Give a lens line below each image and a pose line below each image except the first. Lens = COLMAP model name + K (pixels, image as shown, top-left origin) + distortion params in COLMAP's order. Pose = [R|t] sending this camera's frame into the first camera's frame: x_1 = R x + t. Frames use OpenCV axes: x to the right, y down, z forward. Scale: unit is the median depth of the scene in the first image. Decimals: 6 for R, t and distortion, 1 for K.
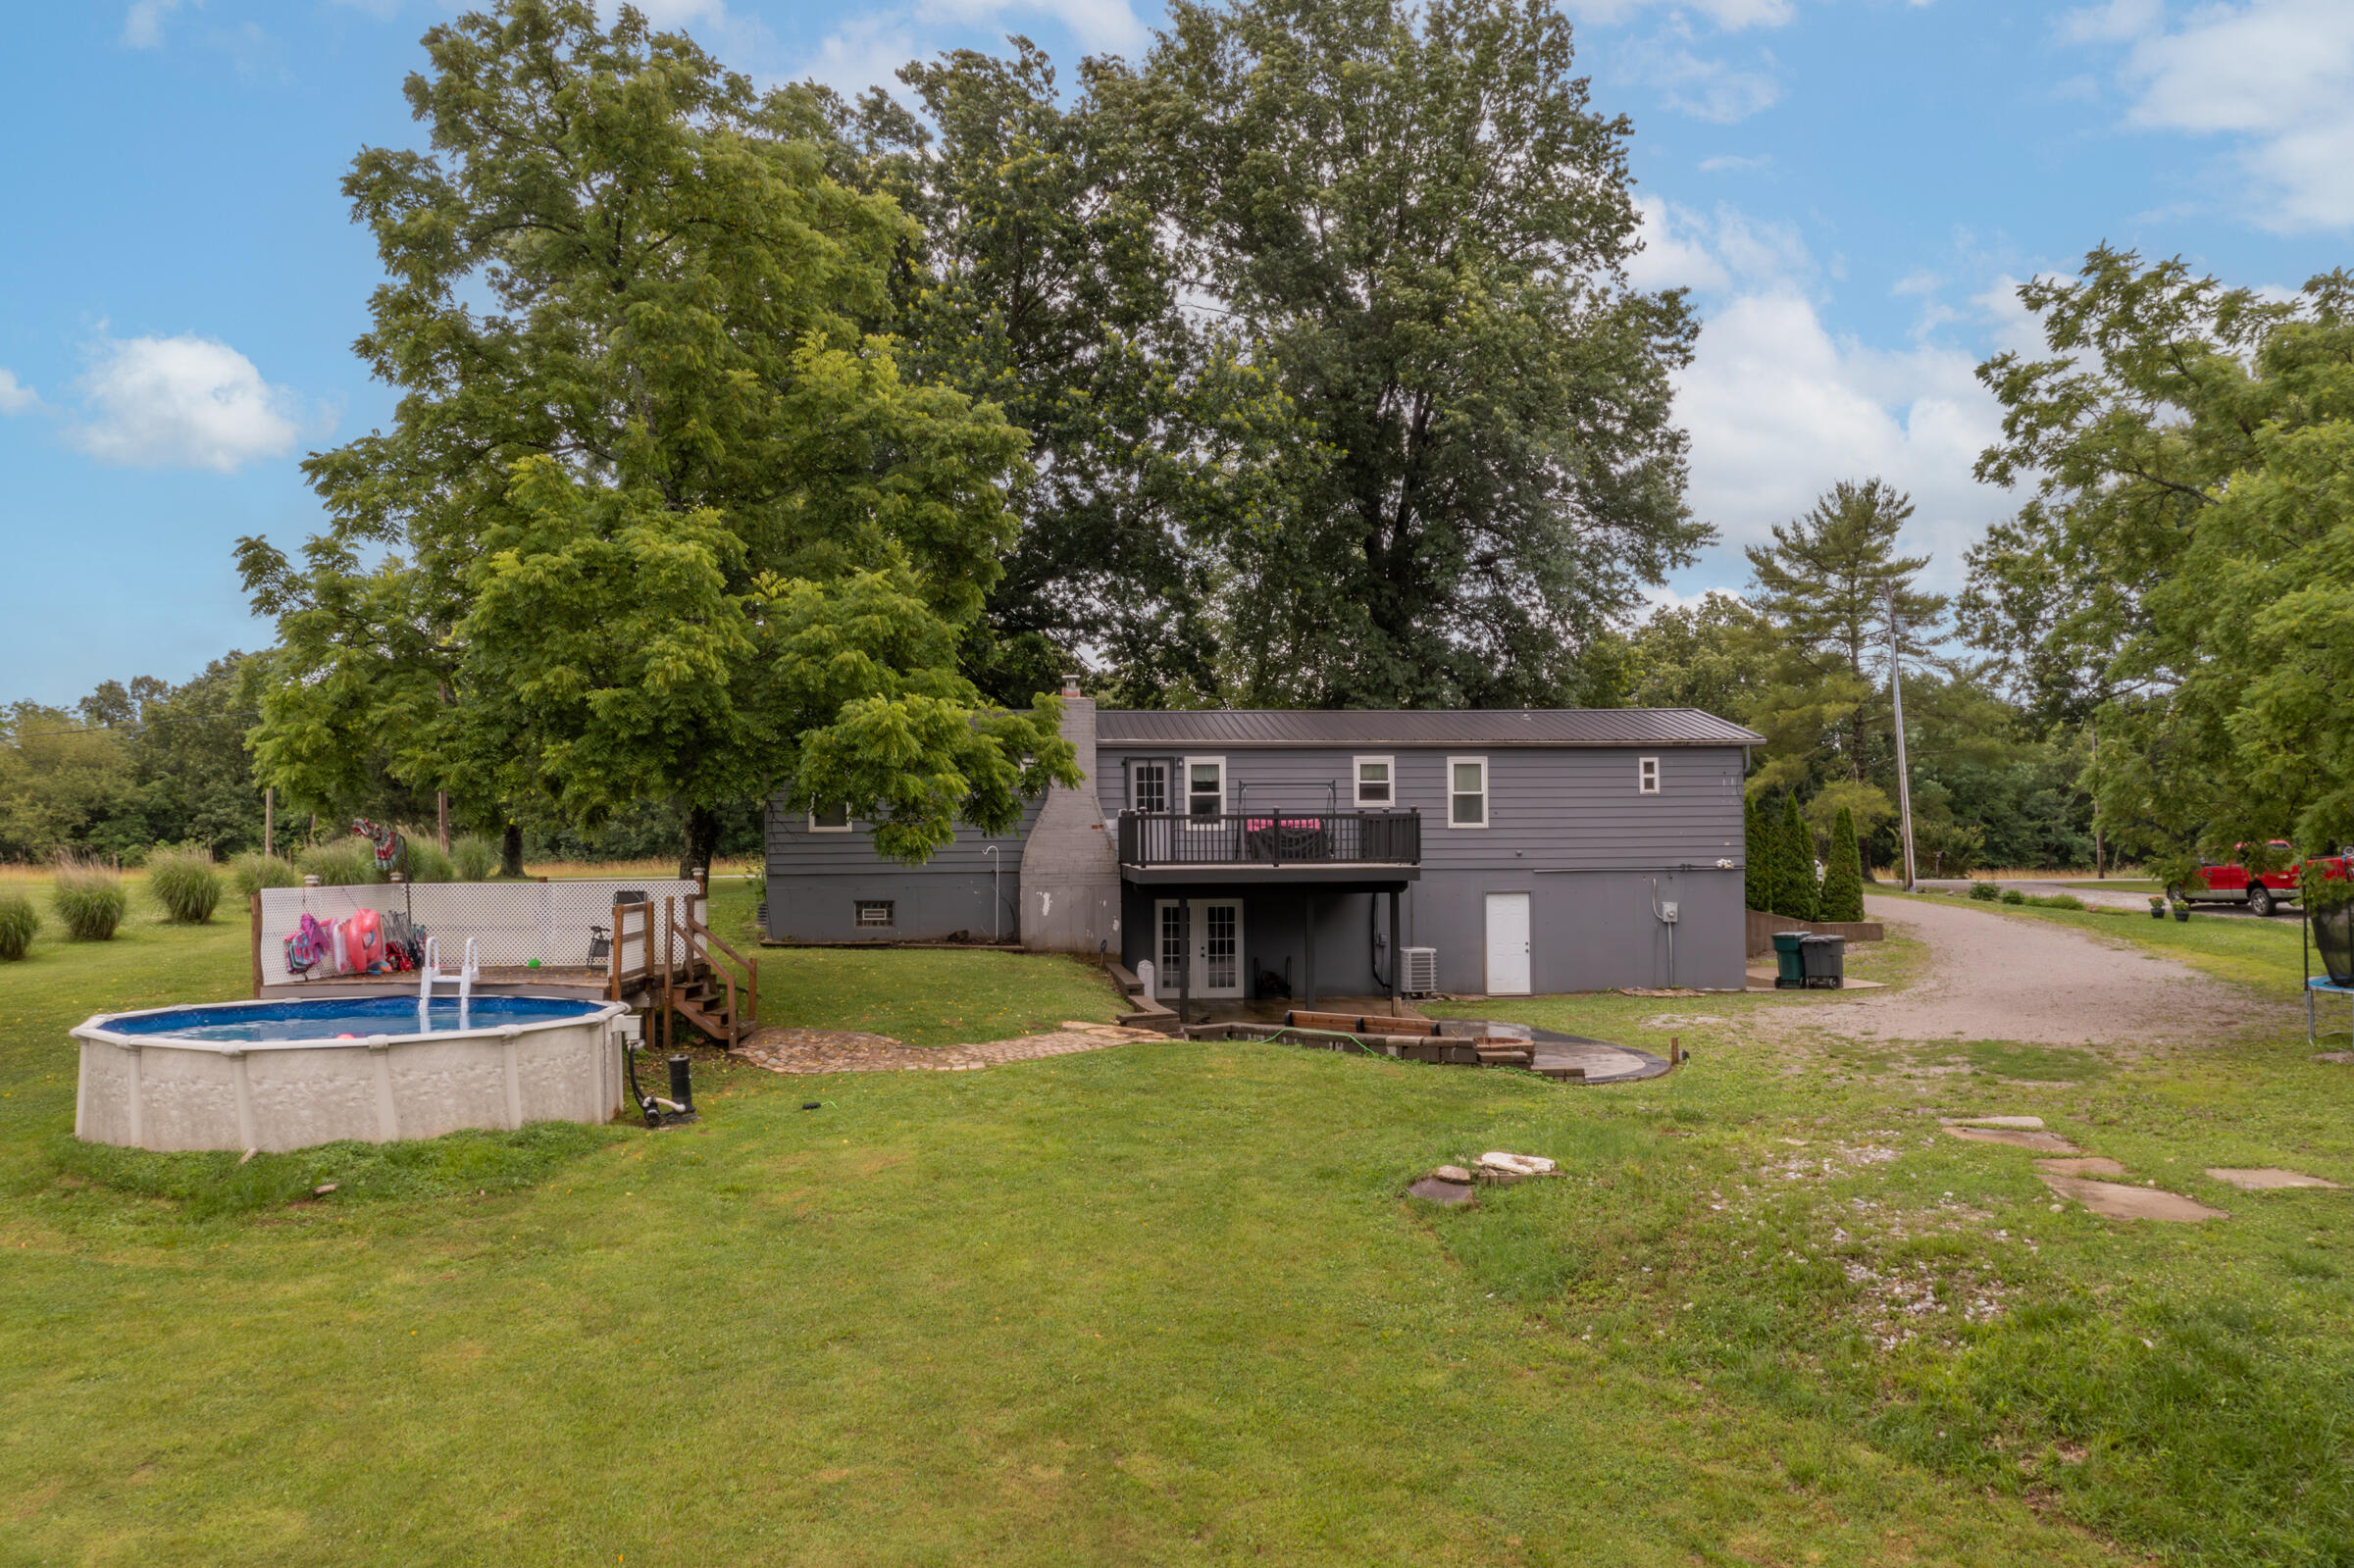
lens RADIAL K [[1828.3, 0, 1177.9], [0, 1828.3, 785.0], [0, 0, 1]] dist [-0.000361, 0.019899]
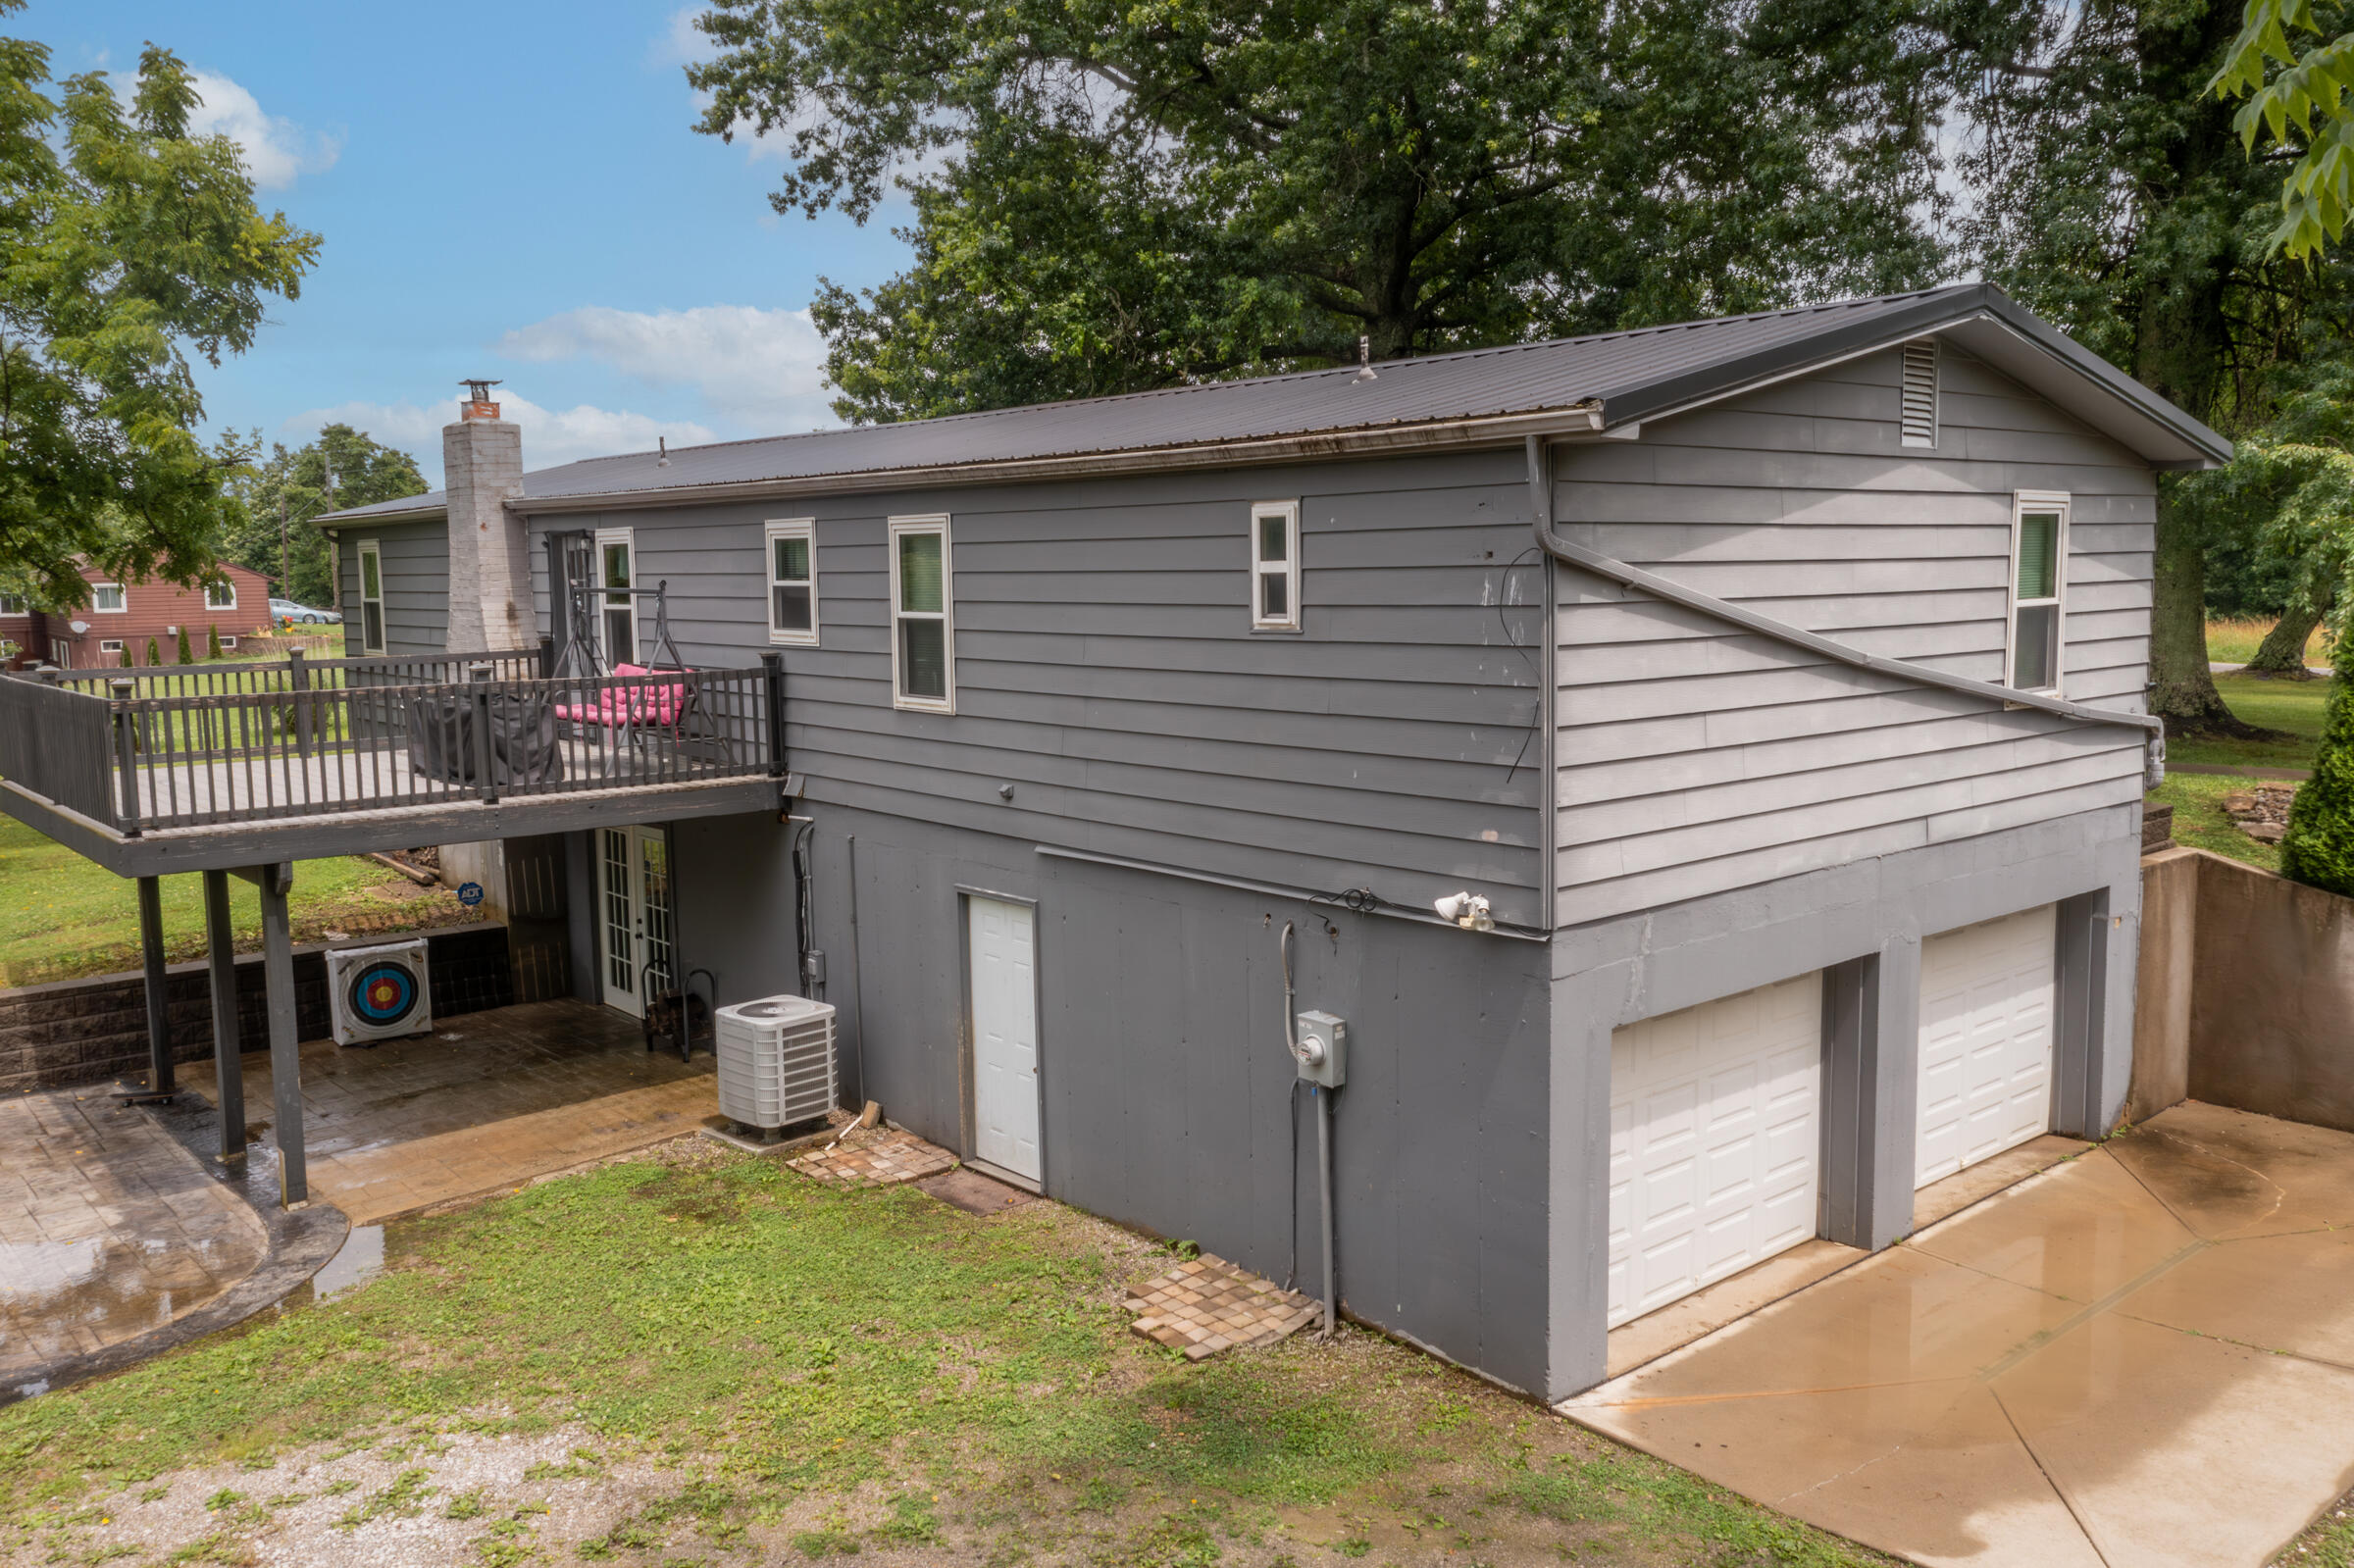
lens RADIAL K [[1828.3, 0, 1182.2], [0, 1828.3, 784.4], [0, 0, 1]] dist [-0.000361, 0.019899]
pose [[0.568241, 0.100116, -0.816749, 0.499119], [0.034294, 0.988827, 0.145068, -0.013708], [0.822147, -0.110443, 0.558459, 0.850823]]
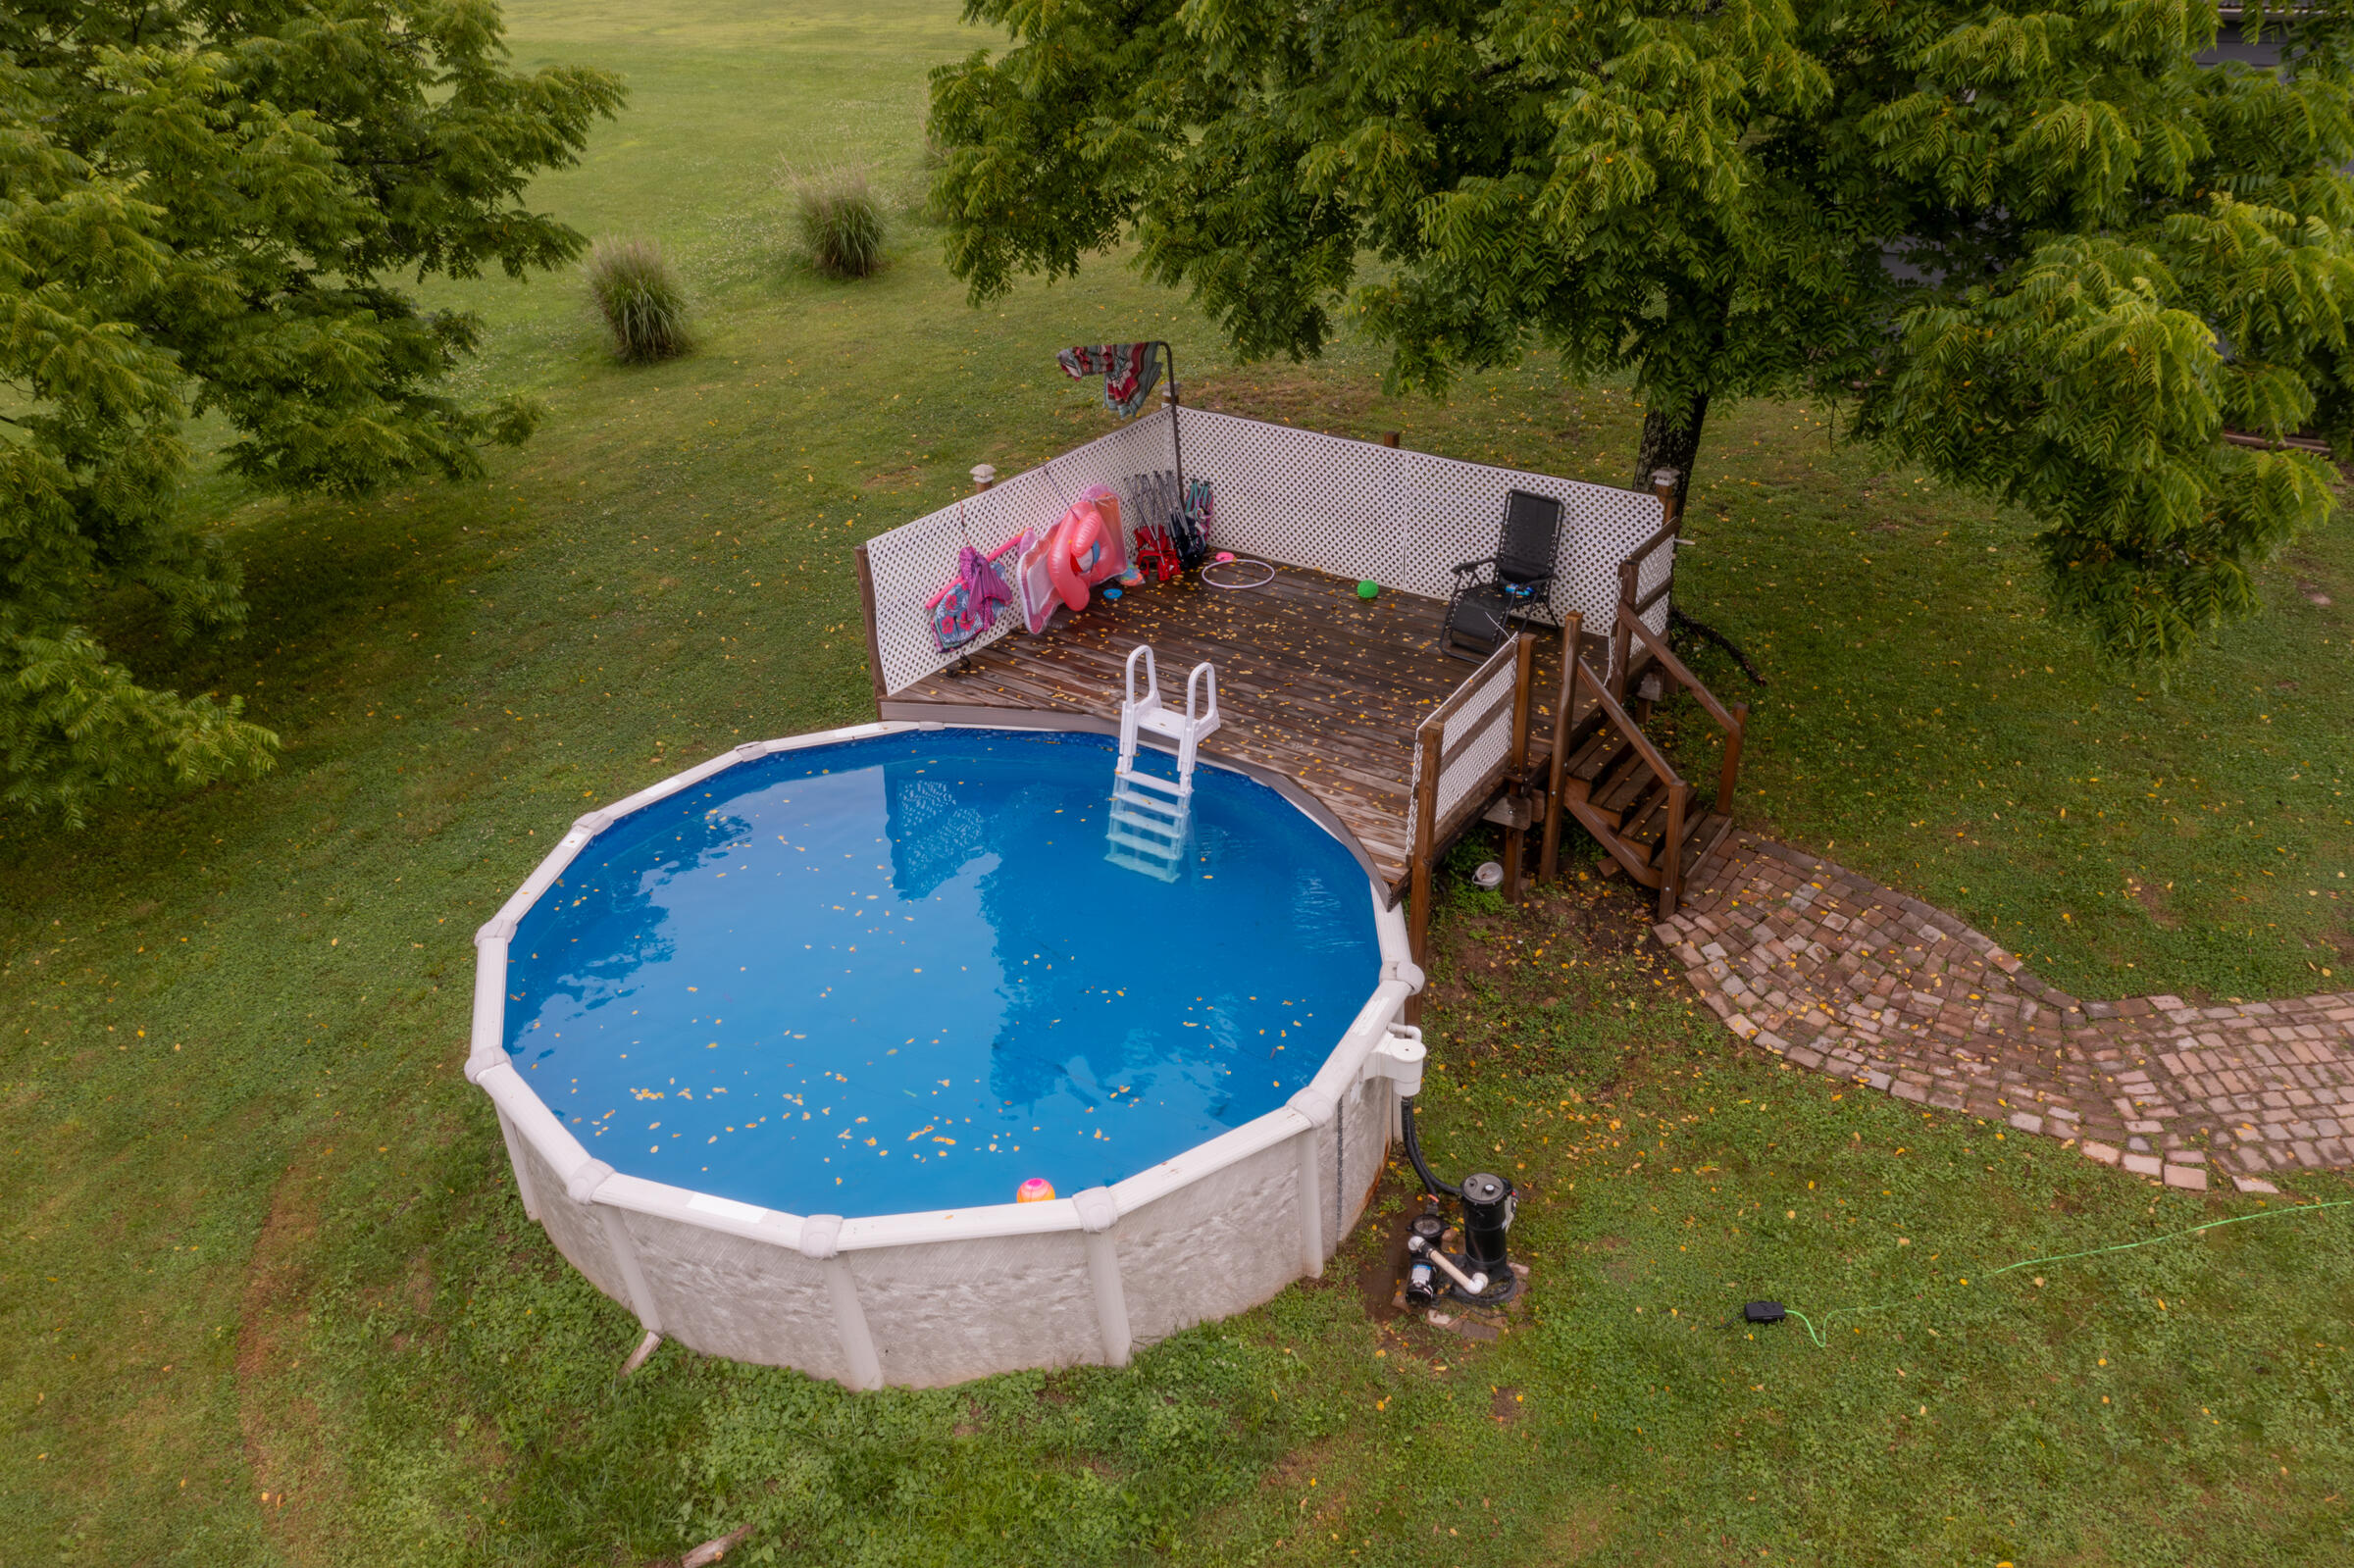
lens RADIAL K [[1828.3, 0, 1181.5], [0, 1828.3, 775.7], [0, 0, 1]] dist [-0.000361, 0.019899]
pose [[0.838693, 0.251091, -0.483267, -0.081238], [0.033103, 0.862229, 0.505436, -0.103881], [0.543597, -0.439903, 0.714834, 0.392841]]
